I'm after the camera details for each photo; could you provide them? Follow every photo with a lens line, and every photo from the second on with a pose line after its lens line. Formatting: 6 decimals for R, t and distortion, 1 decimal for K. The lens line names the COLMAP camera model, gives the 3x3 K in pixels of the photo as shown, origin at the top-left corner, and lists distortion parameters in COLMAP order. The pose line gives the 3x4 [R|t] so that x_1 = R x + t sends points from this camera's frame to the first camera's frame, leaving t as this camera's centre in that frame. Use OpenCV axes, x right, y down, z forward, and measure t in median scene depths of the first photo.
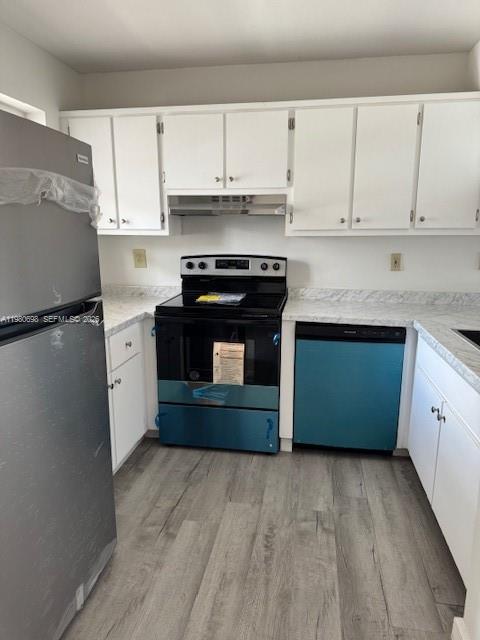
lens RADIAL K [[444.6, 0, 241.6], [0, 444.6, 320.6], [0, 0, 1]] dist [0.053751, -0.040775]
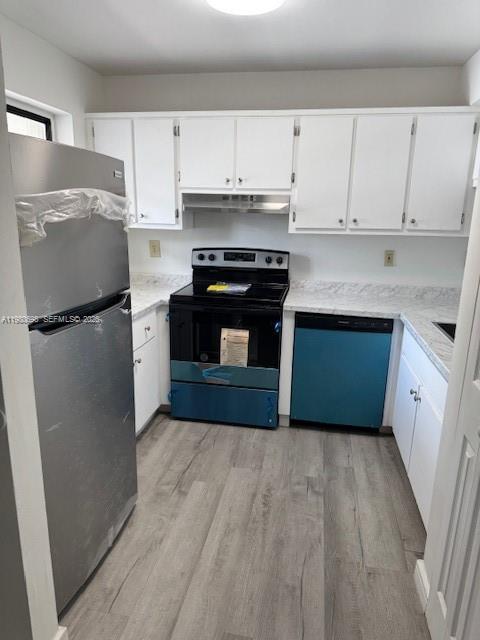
lens RADIAL K [[444.6, 0, 239.0], [0, 444.6, 319.4], [0, 0, 1]] dist [0.053751, -0.040775]
pose [[0.999671, 0.023039, -0.011305, -0.007192], [-0.022588, 0.999001, 0.038554, -0.018373], [0.012182, -0.038286, 0.999193, -0.122267]]
